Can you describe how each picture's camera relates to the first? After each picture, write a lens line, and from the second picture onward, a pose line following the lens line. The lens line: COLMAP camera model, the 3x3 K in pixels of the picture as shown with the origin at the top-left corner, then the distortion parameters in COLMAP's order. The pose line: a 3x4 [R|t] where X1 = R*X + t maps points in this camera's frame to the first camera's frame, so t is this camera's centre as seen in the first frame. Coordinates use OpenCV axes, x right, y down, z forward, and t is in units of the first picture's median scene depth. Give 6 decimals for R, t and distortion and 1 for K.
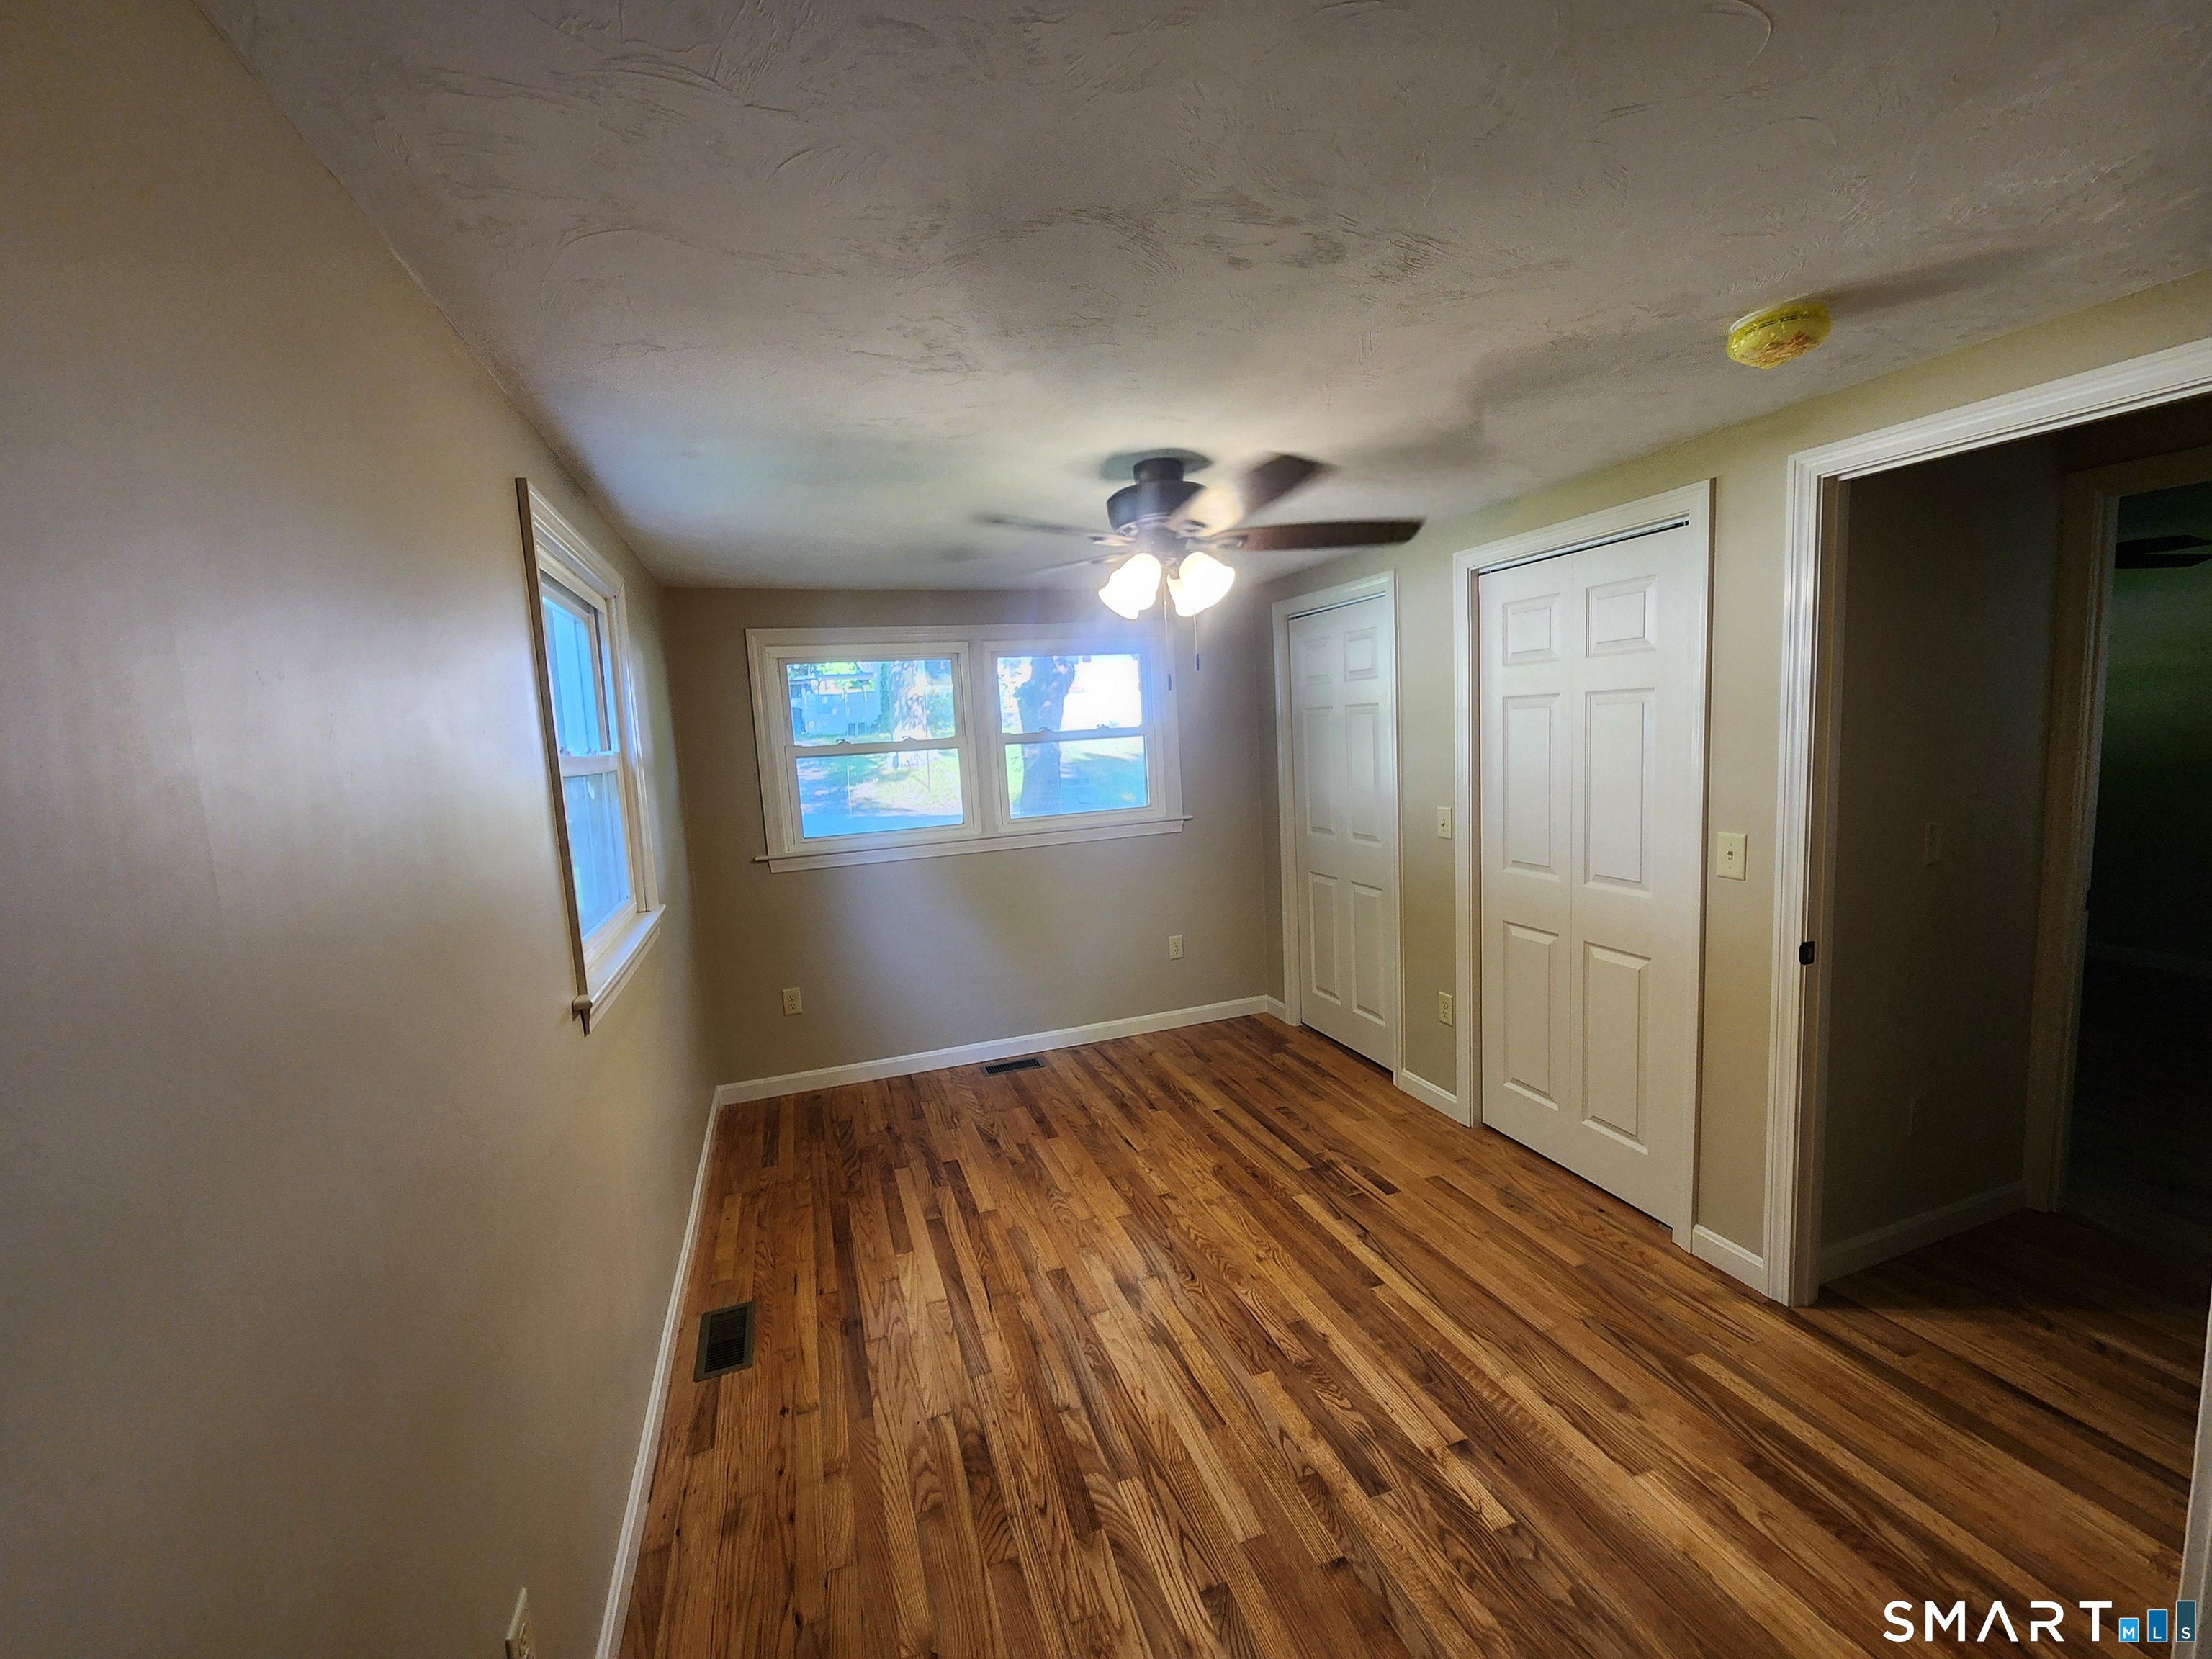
lens RADIAL K [[903.2, 0, 1107.6], [0, 903.2, 834.6], [0, 0, 1]] dist [-0.001607, -0.000591]
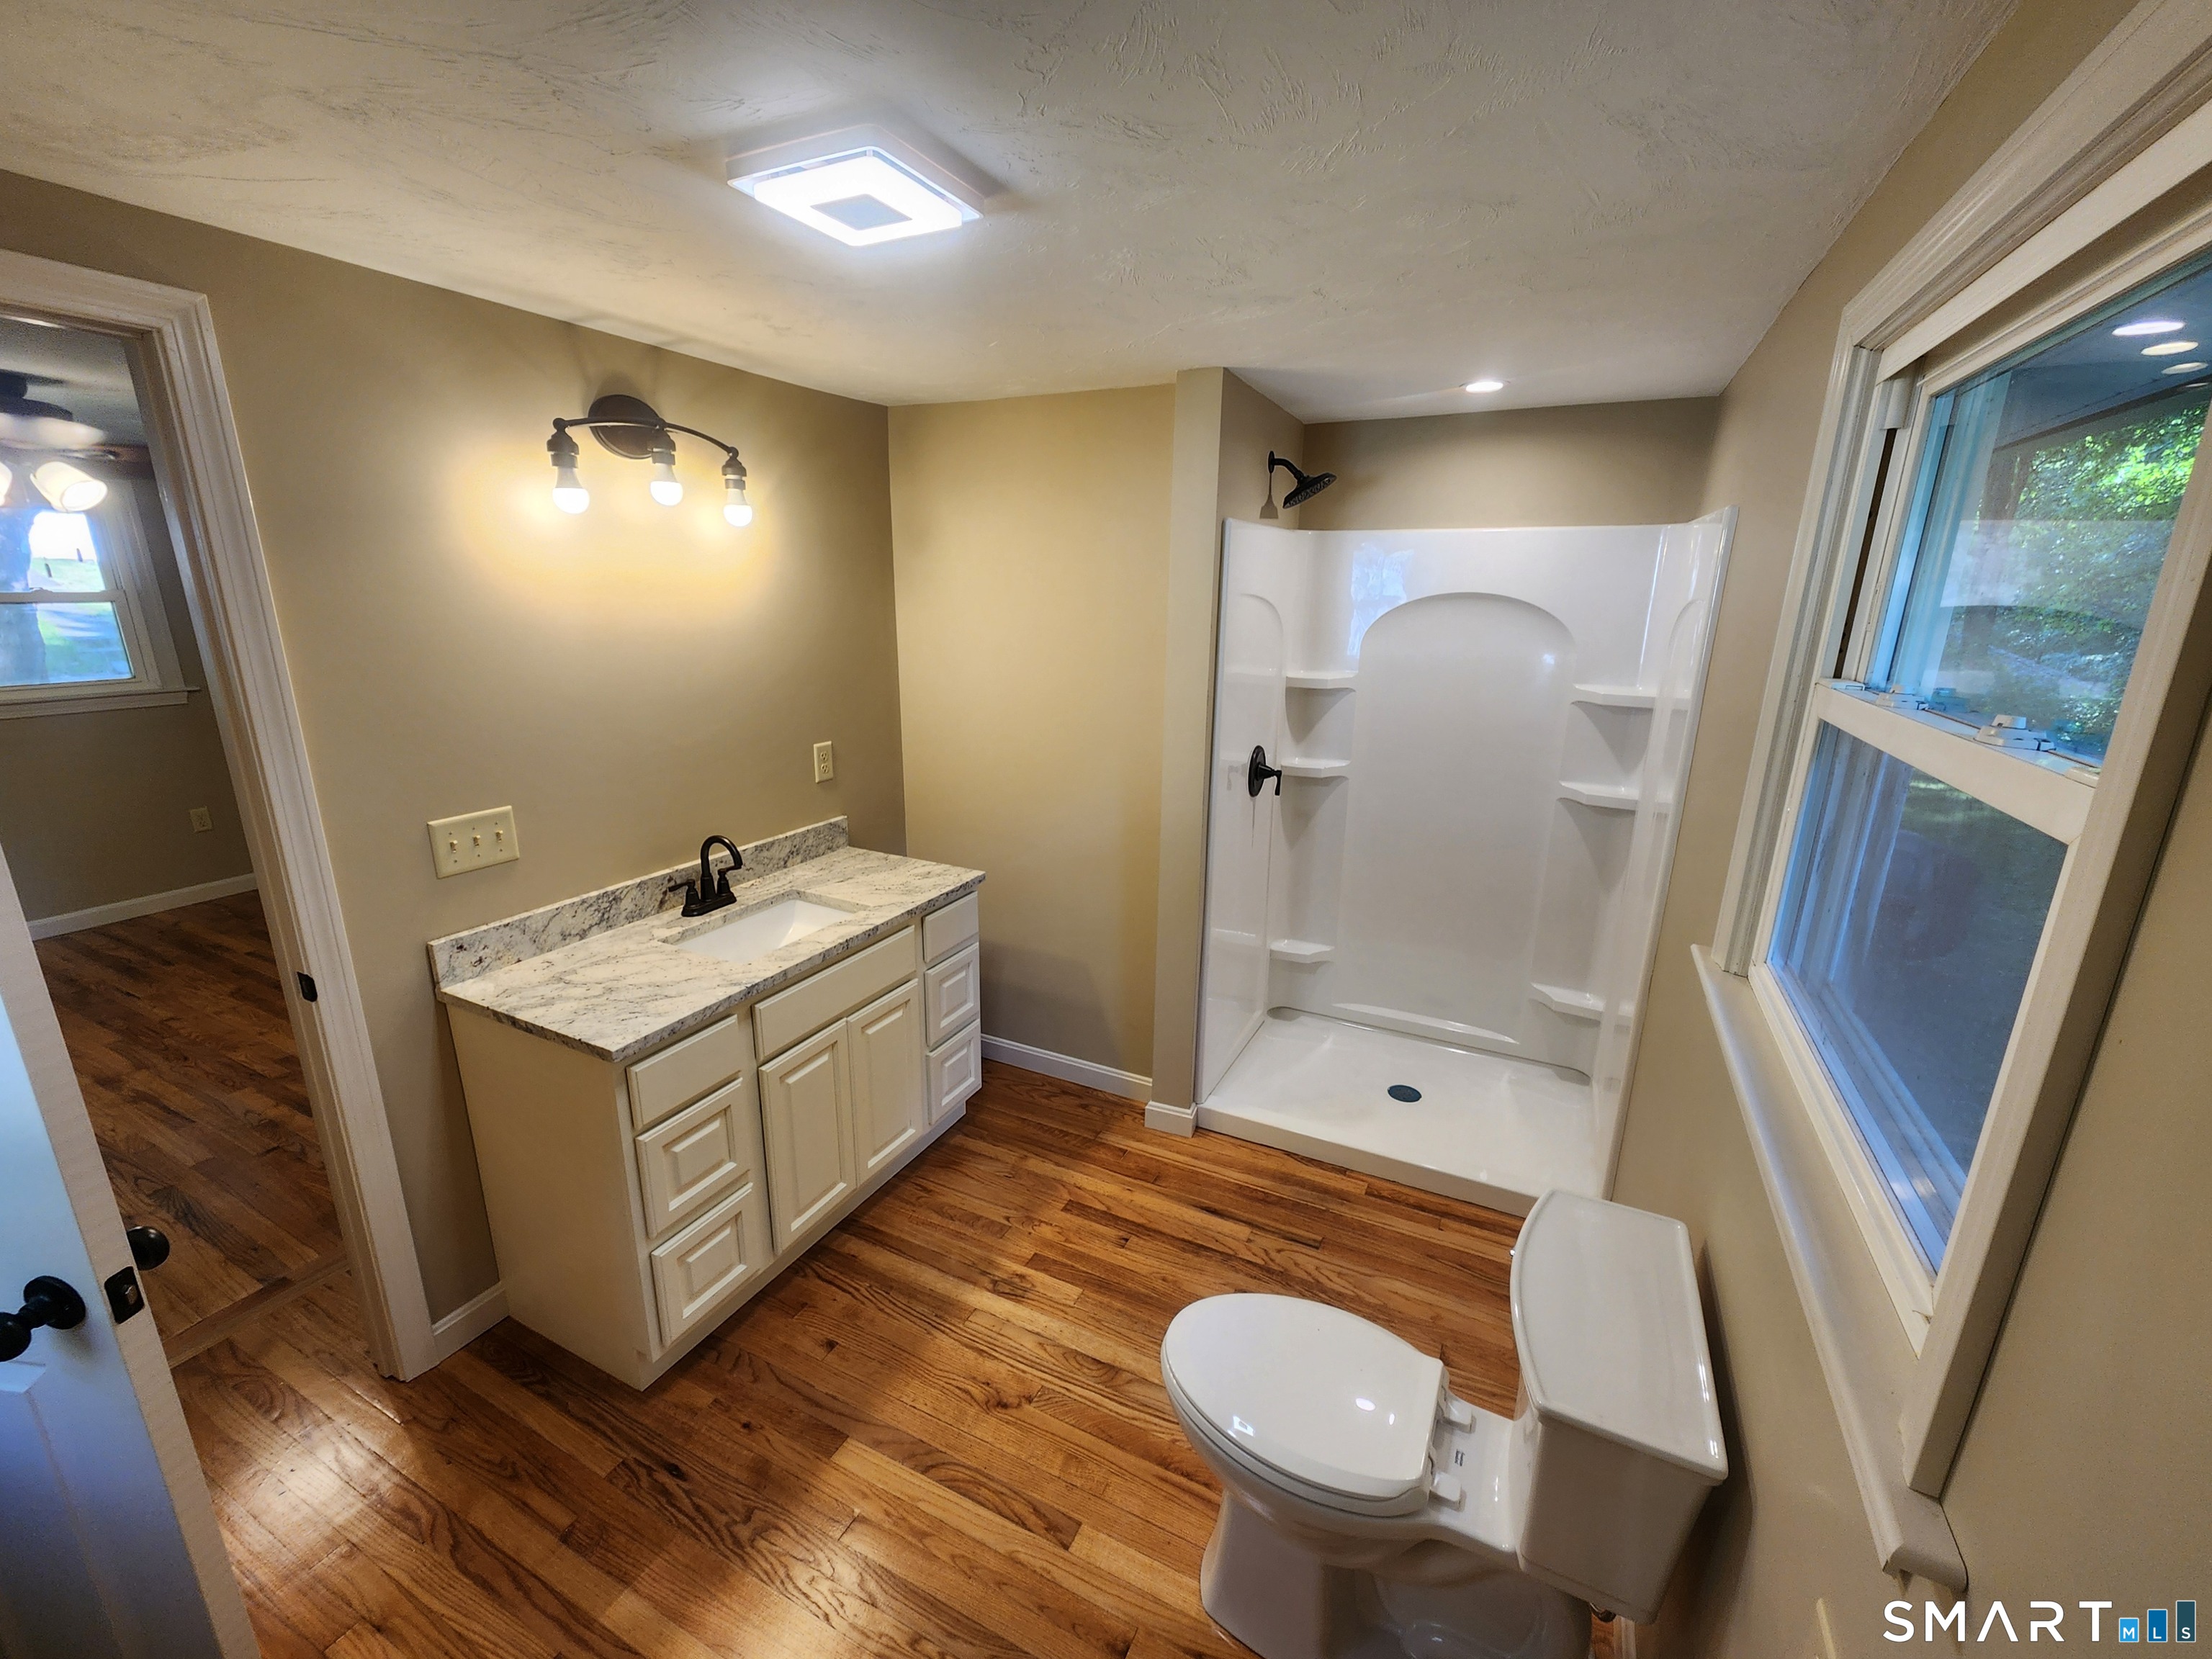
lens RADIAL K [[903.2, 0, 1109.4], [0, 903.2, 826.1], [0, 0, 1]] dist [-0.001607, -0.000591]
pose [[0.711797, -0.122134, 0.691685, 0.151886], [0.029347, 0.989077, 0.144446, 0.025114], [-0.701772, -0.082517, 0.707607, -0.626783]]
